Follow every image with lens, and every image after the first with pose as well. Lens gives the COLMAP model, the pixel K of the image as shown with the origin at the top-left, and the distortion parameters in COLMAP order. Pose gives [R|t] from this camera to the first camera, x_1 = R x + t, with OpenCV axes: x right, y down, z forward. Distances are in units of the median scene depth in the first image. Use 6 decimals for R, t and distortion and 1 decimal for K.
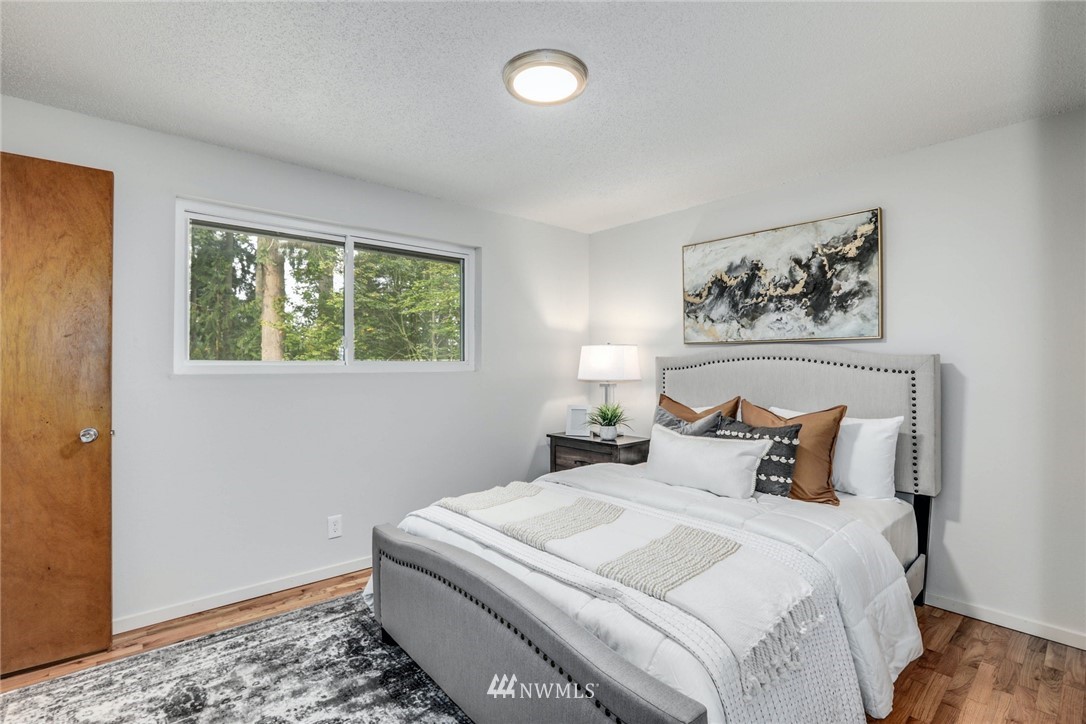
lens RADIAL K [[496.2, 0, 535.9], [0, 496.2, 360.9], [0, 0, 1]] dist [-0.039788, 0.011234]
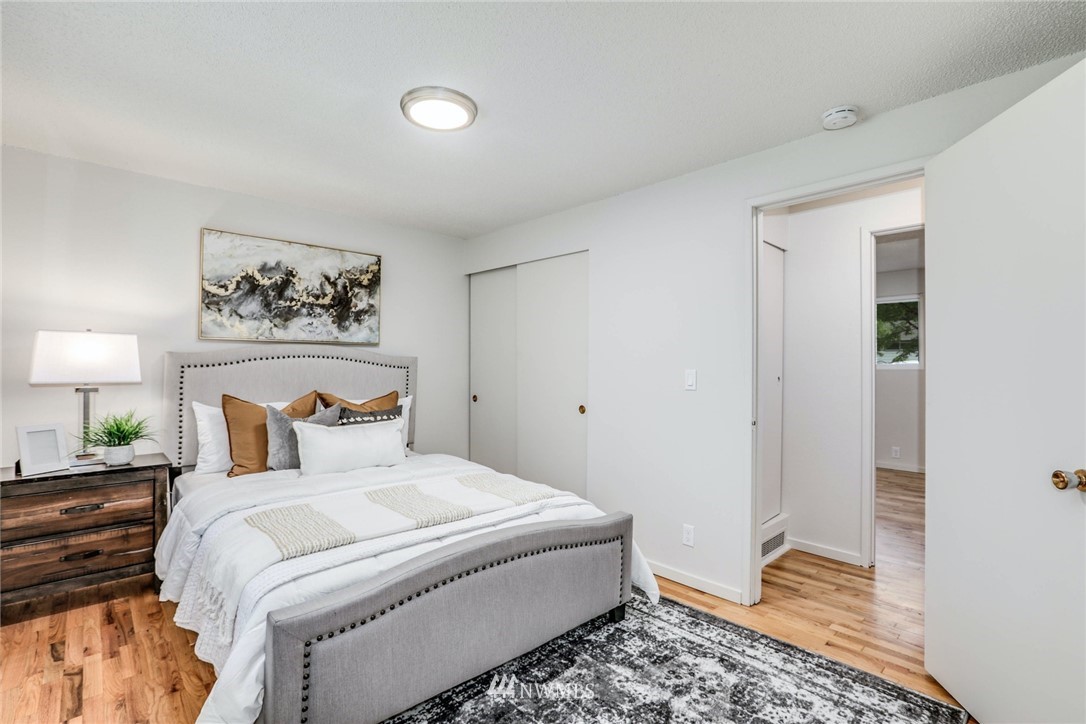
lens RADIAL K [[496.2, 0, 535.9], [0, 496.2, 360.9], [0, 0, 1]] dist [-0.039788, 0.011234]
pose [[-0.029874, 0.003211, 0.999549, -0.679678], [-0.016301, 0.999860, -0.003699, 0.000046], [-0.999421, -0.016404, -0.029817, 0.489827]]
